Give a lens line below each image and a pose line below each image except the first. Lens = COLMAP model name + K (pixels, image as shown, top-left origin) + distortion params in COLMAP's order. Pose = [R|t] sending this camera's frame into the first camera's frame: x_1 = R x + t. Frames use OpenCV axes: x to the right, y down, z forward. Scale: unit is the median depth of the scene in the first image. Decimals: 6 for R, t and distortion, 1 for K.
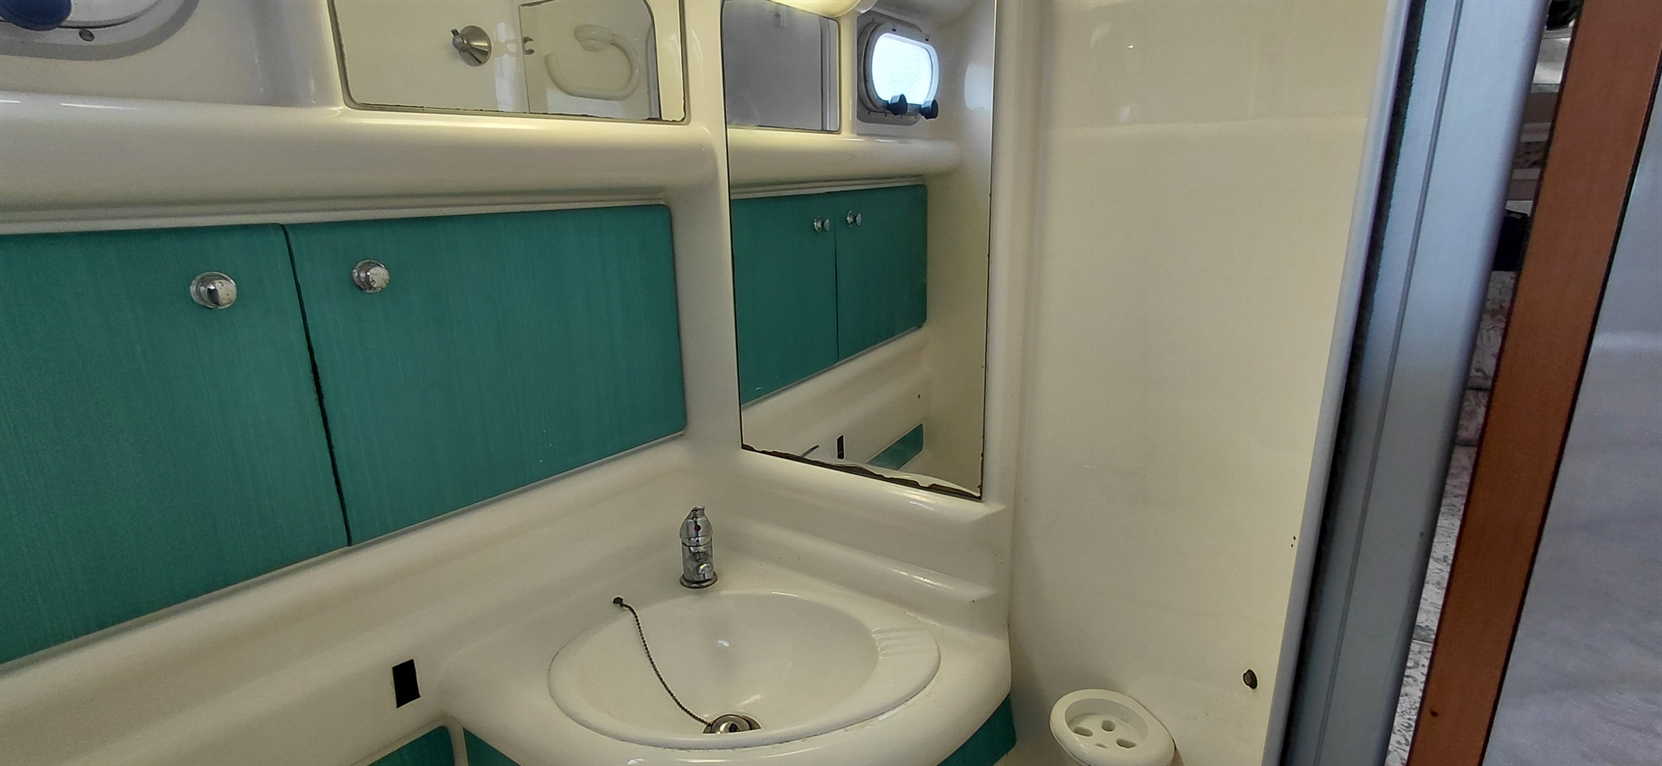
lens RADIAL K [[767.8, 0, 826.7], [0, 767.8, 392.5], [0, 0, 1]] dist [-0.004940, 0.001142]
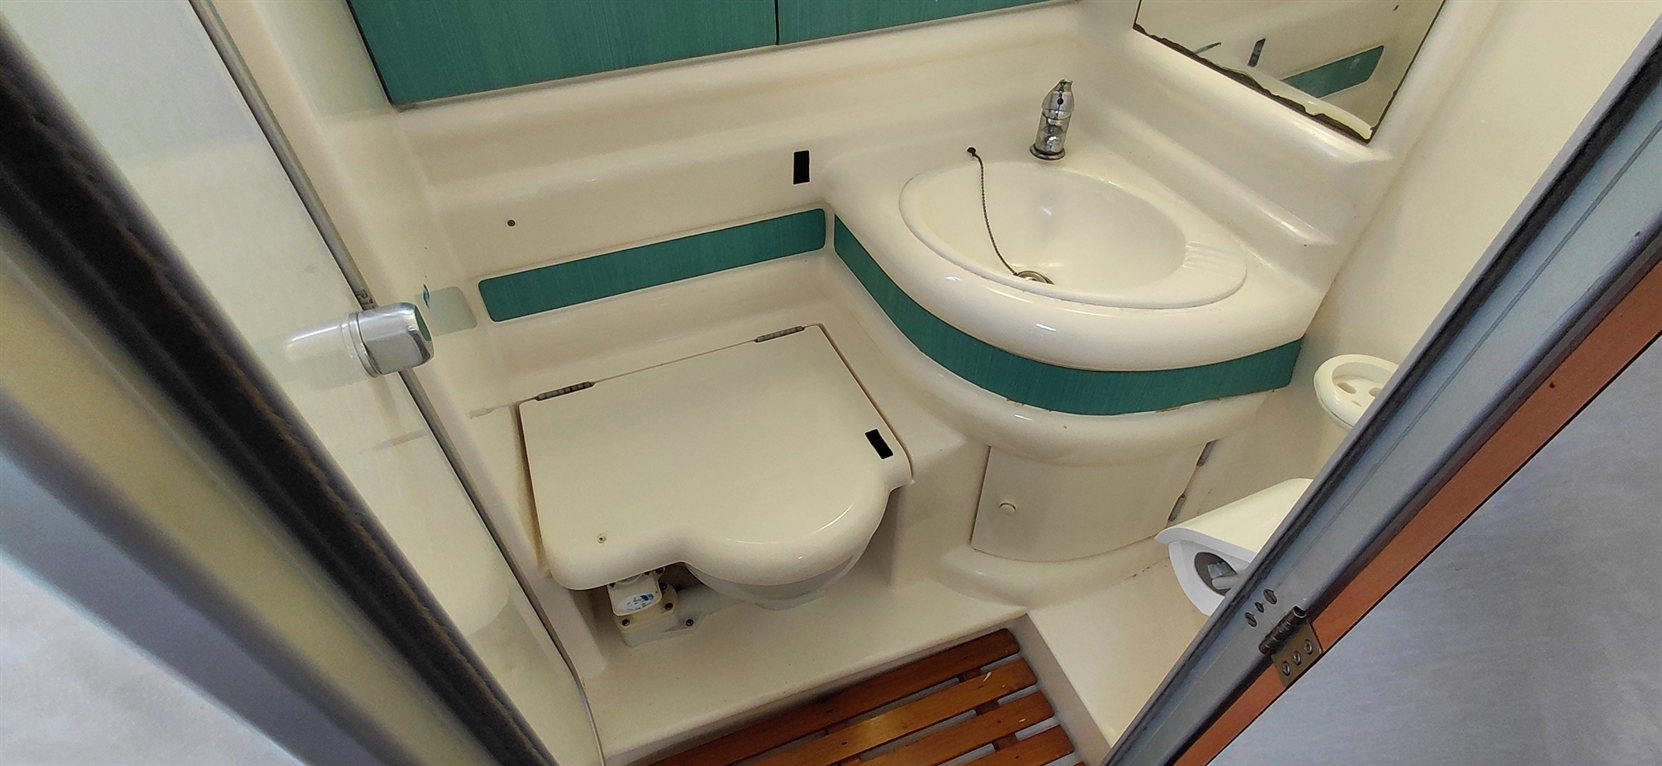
lens RADIAL K [[767.8, 0, 822.9], [0, 767.8, 379.1], [0, 0, 1]] dist [-0.004940, 0.001142]
pose [[0.857486, 0.373634, -0.353715, 0.065574], [-0.146619, 0.836432, 0.528096, -0.009952], [0.493173, -0.400973, 0.772011, -0.112652]]
